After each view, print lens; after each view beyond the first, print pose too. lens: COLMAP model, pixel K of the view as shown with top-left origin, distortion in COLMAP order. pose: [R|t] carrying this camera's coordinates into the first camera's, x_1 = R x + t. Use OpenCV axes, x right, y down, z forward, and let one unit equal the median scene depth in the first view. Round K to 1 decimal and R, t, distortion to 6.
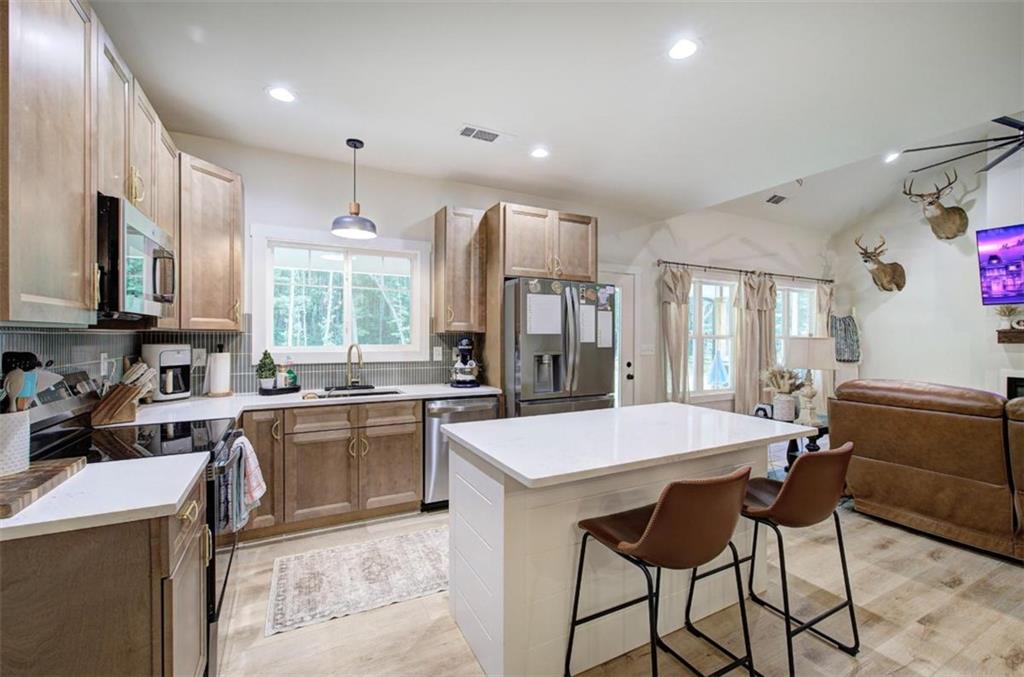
lens RADIAL K [[433.6, 0, 513.3], [0, 433.6, 338.0], [0, 0, 1]] dist [-0.005073, -0.000188]
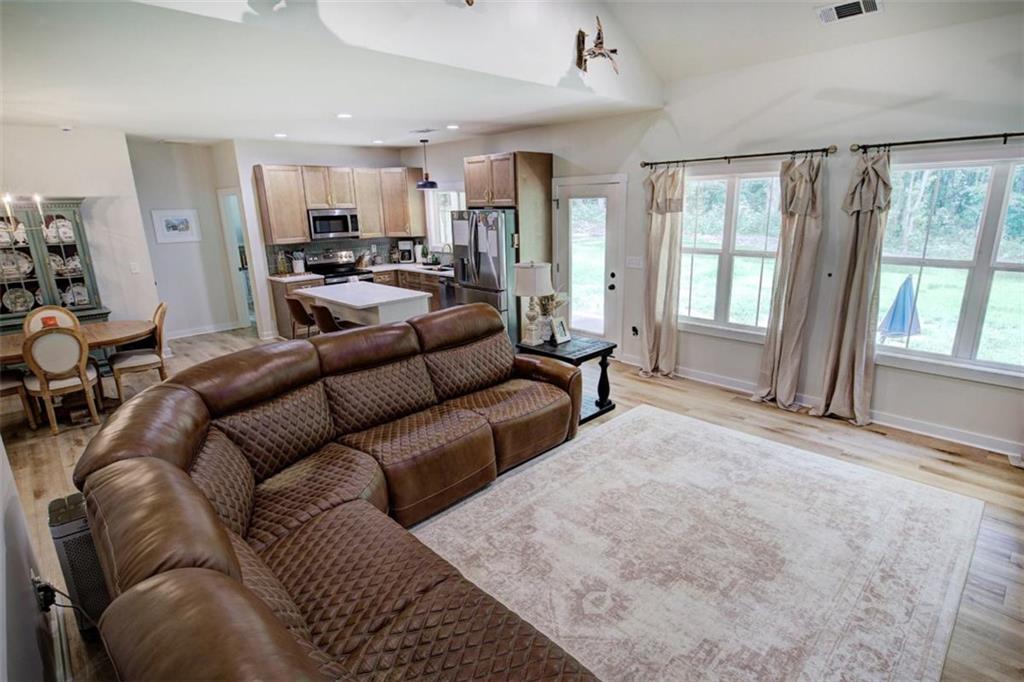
lens RADIAL K [[513.4, 0, 518.6], [0, 513.4, 336.3], [0, 0, 1]] dist [0.000792, -0.000251]
pose [[0.288140, 0.228851, -0.929840, 1.842332], [0.017186, 0.969631, 0.243969, -0.132375], [0.957434, -0.086278, 0.275456, 0.596661]]
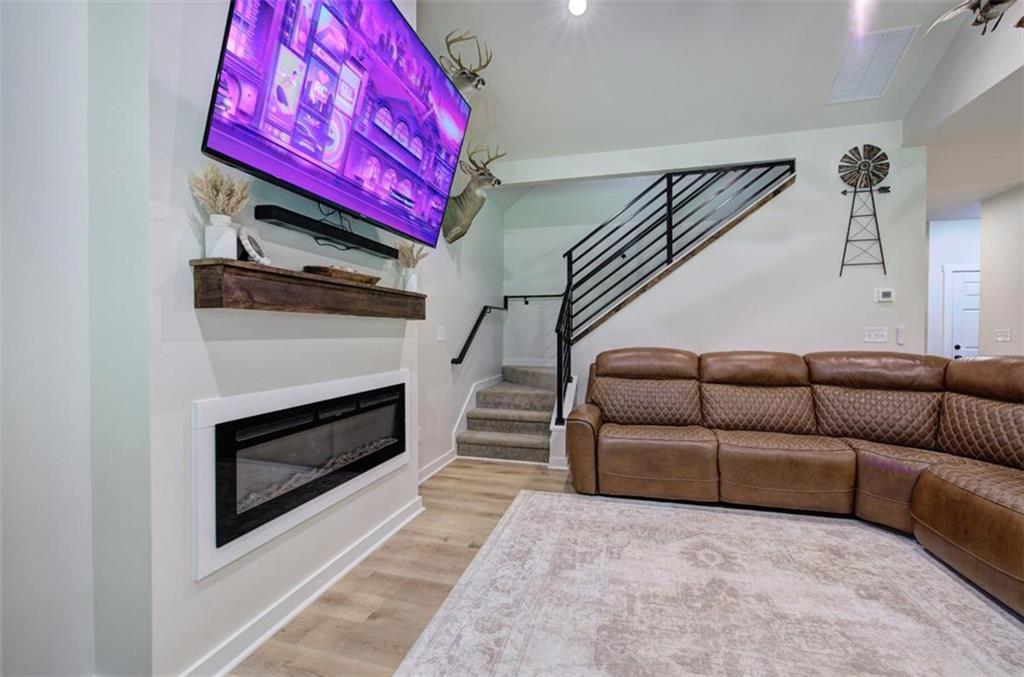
lens RADIAL K [[433.6, 0, 513.3], [0, 433.6, 338.0], [0, 0, 1]] dist [-0.005073, -0.000188]
pose [[-0.731920, -0.013039, 0.681266, 1.115126], [0.000425, 0.999808, 0.019593, 0.037579], [-0.681390, 0.014630, -0.731774, 1.499226]]
